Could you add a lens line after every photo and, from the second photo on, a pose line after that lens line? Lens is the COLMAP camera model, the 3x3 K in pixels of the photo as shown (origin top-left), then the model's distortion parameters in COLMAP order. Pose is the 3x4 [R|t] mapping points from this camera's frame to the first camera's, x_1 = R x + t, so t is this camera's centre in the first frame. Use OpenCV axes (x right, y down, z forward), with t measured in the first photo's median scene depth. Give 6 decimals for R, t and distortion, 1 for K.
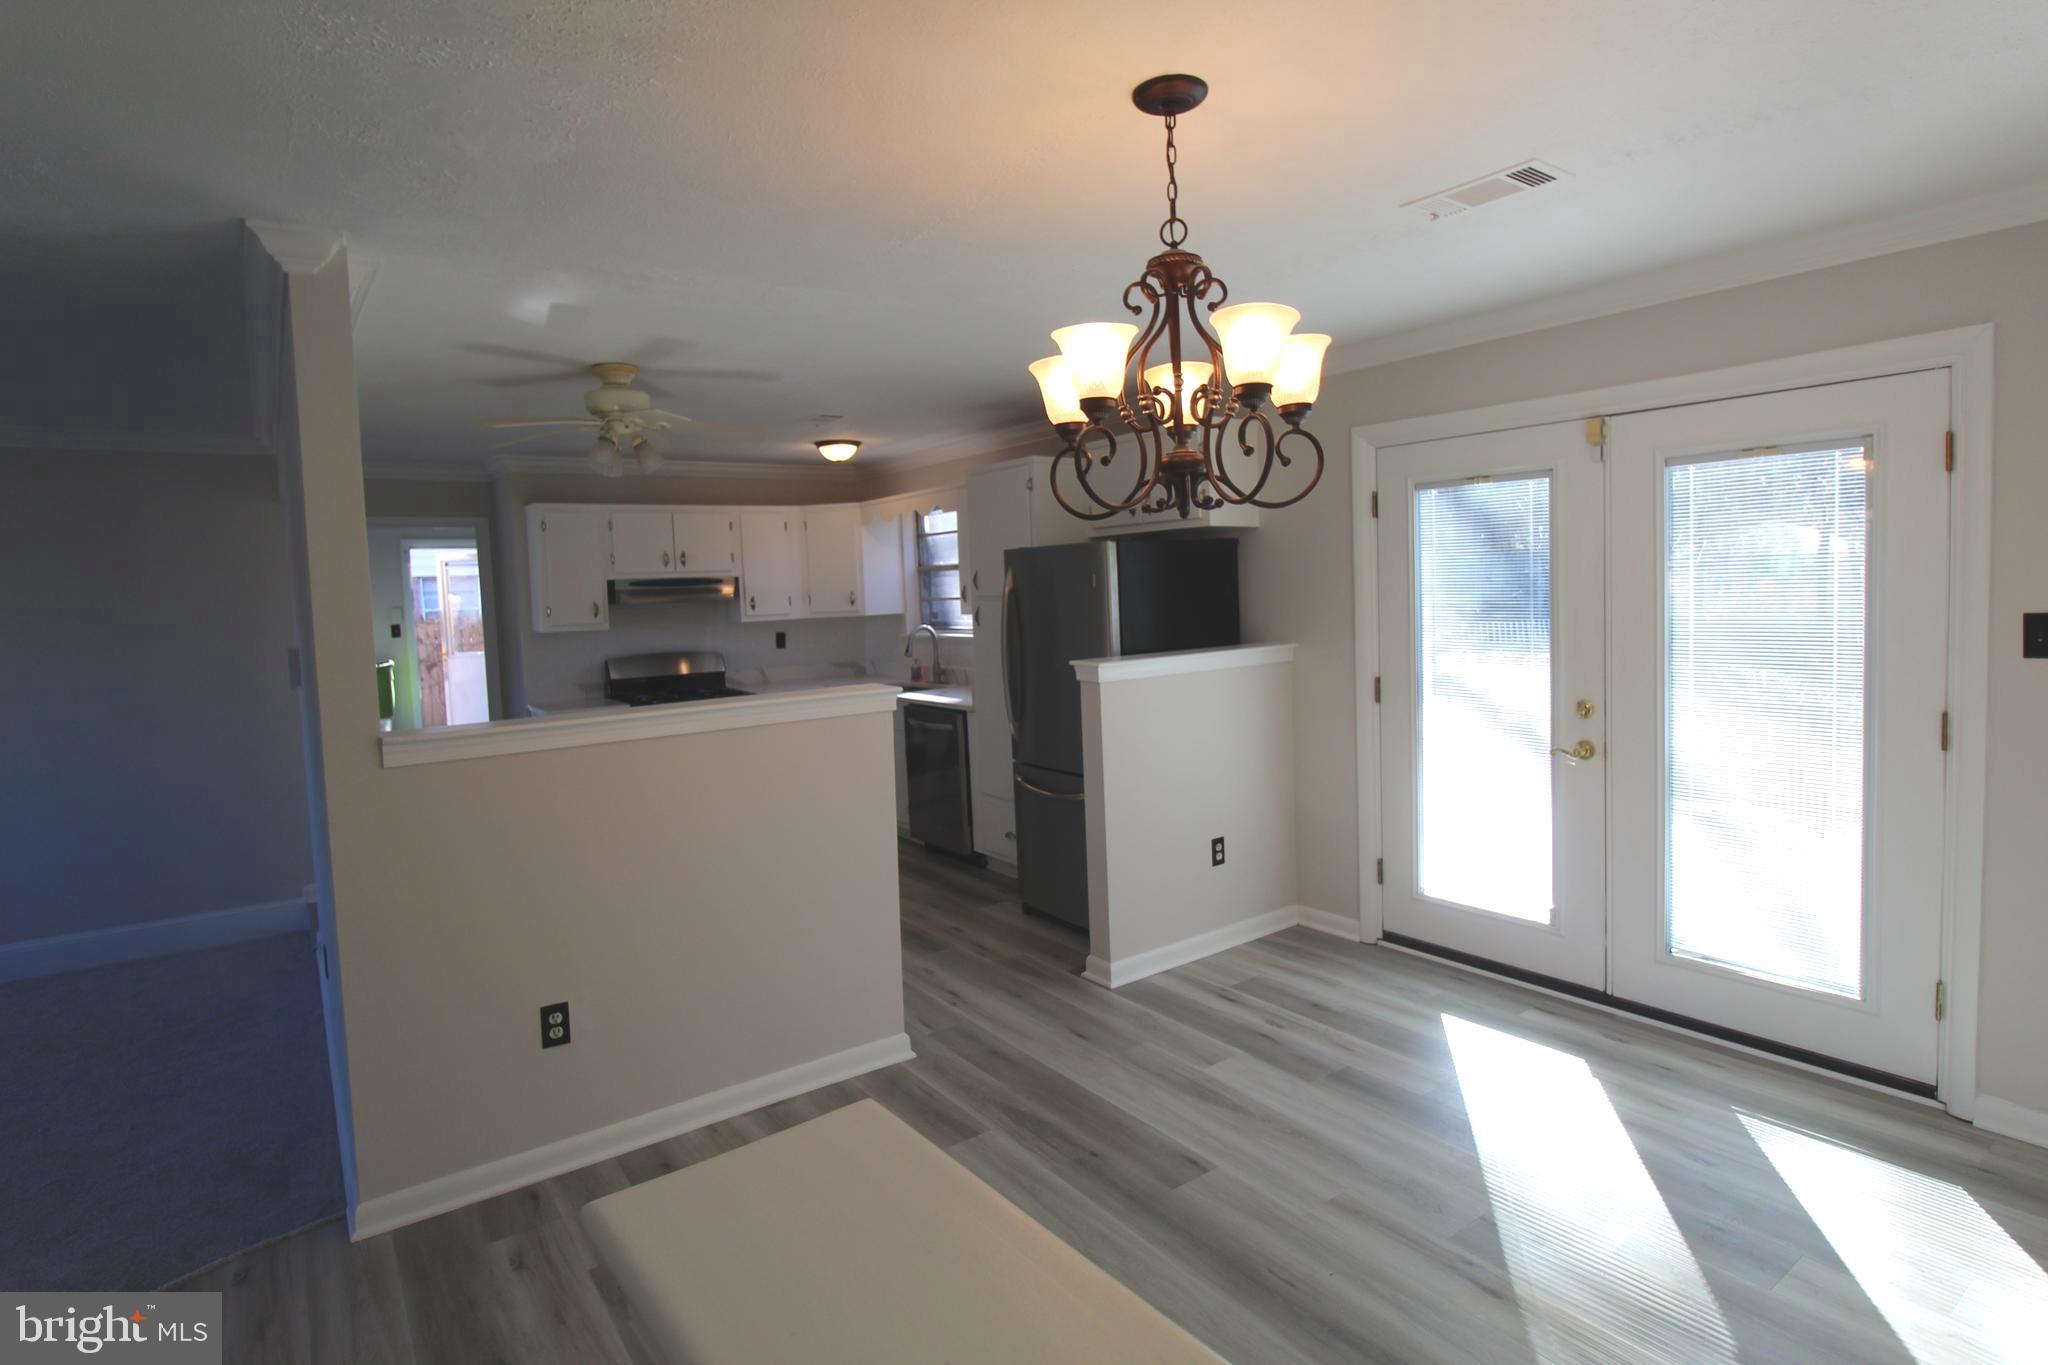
lens RADIAL K [[1052.7, 0, 1028.3], [0, 1052.7, 646.7], [0, 0, 1]] dist [-0.004203, -0.007365]
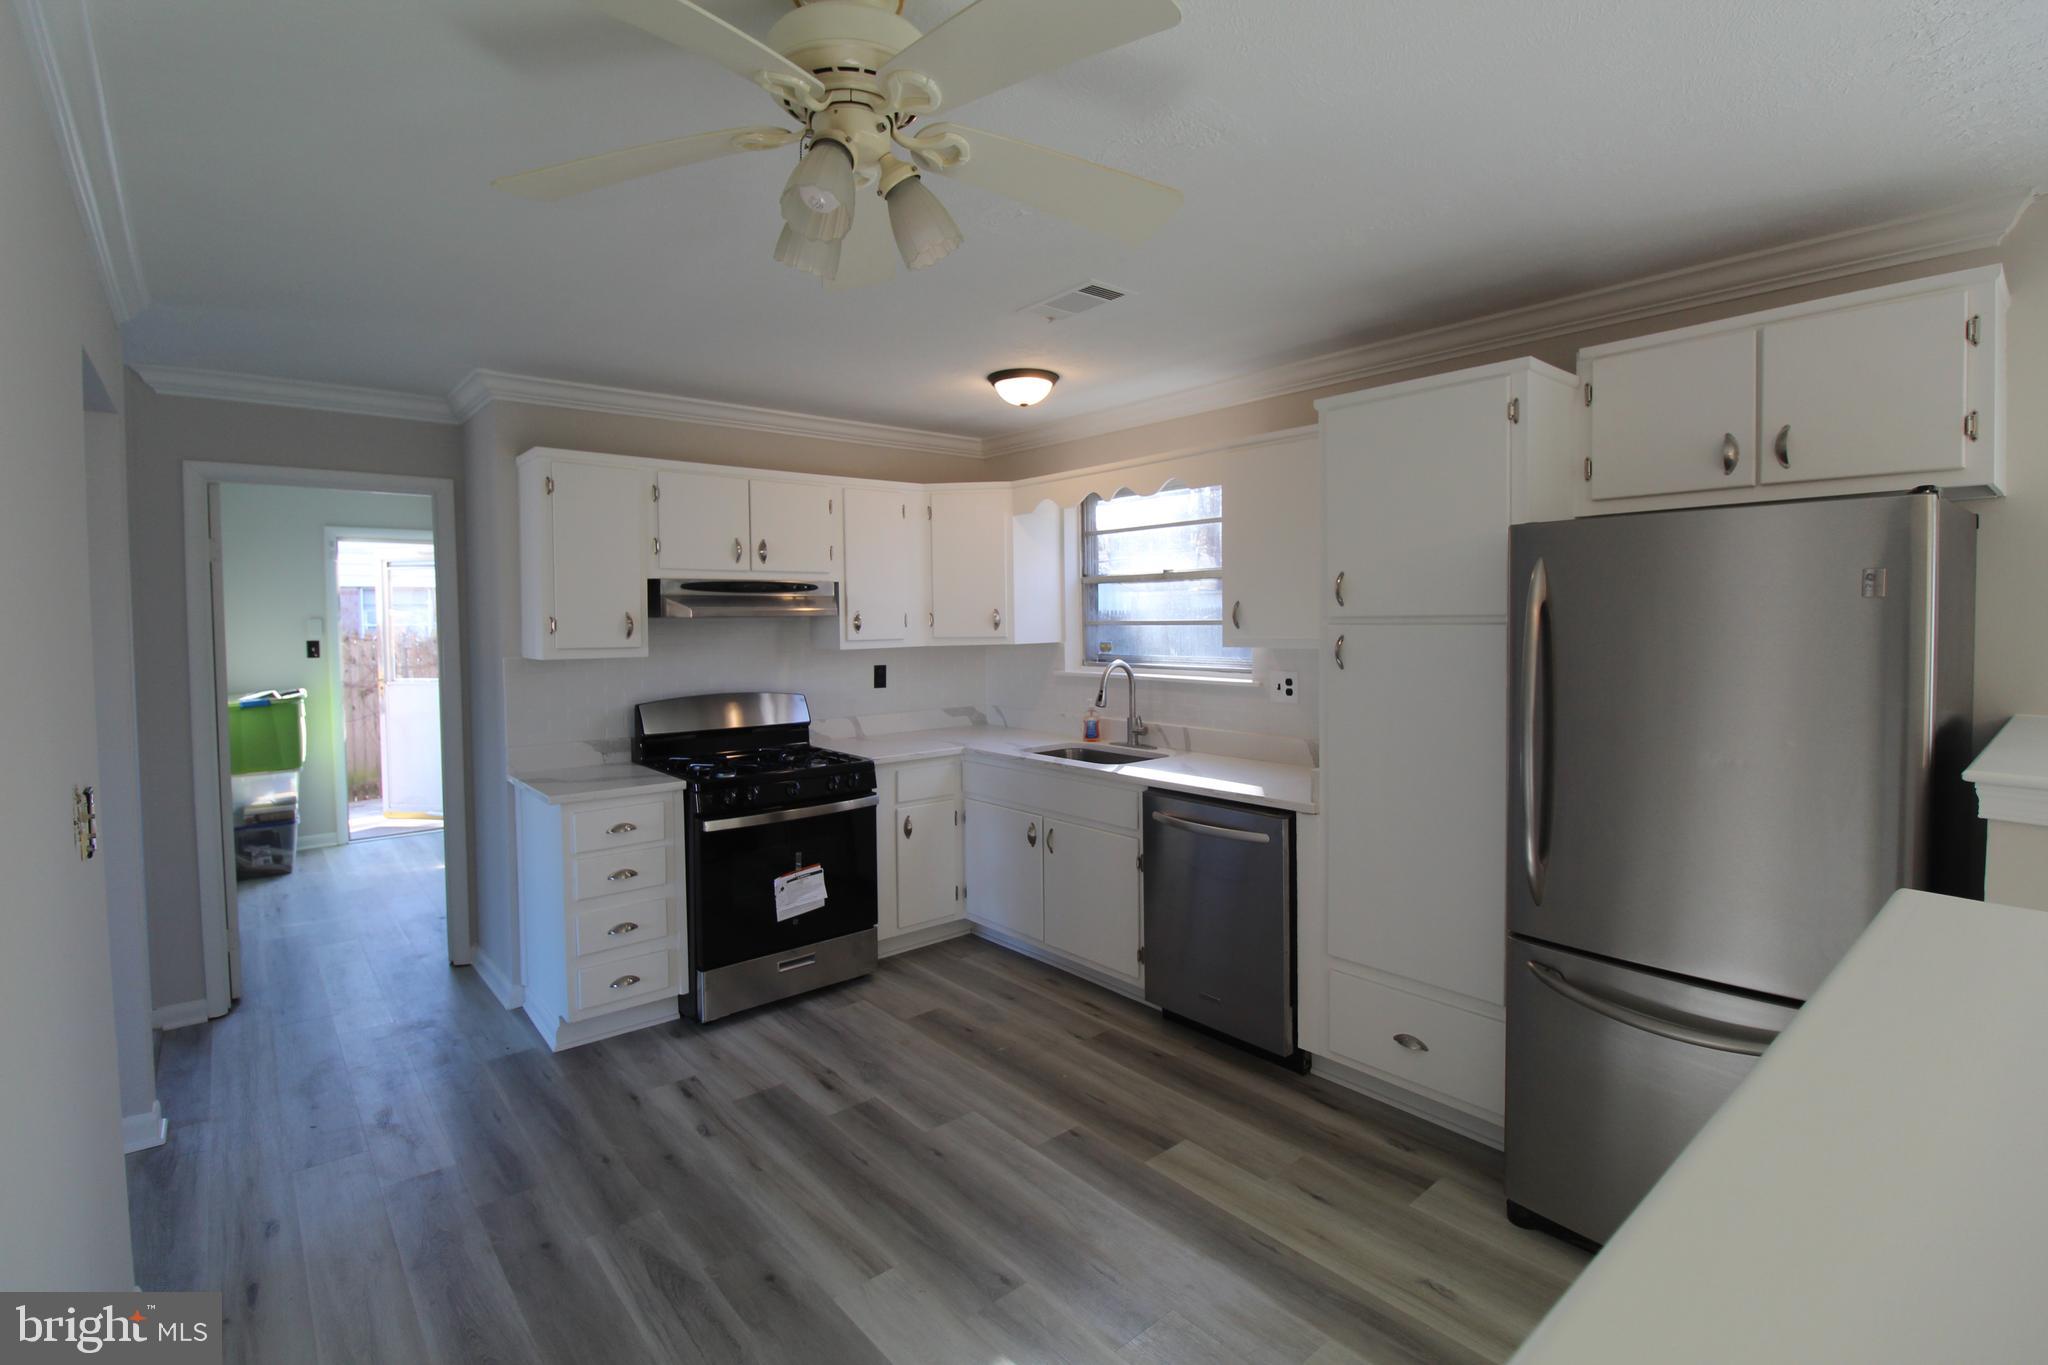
lens RADIAL K [[945.3, 0, 1022.8], [0, 945.3, 650.9], [0, 0, 1]] dist [-0.003077, -0.011014]
pose [[0.996281, 0.023464, 0.082905, -0.356848], [-0.021366, 0.999431, -0.026103, -0.016086], [-0.083470, 0.024234, 0.996216, 0.671368]]
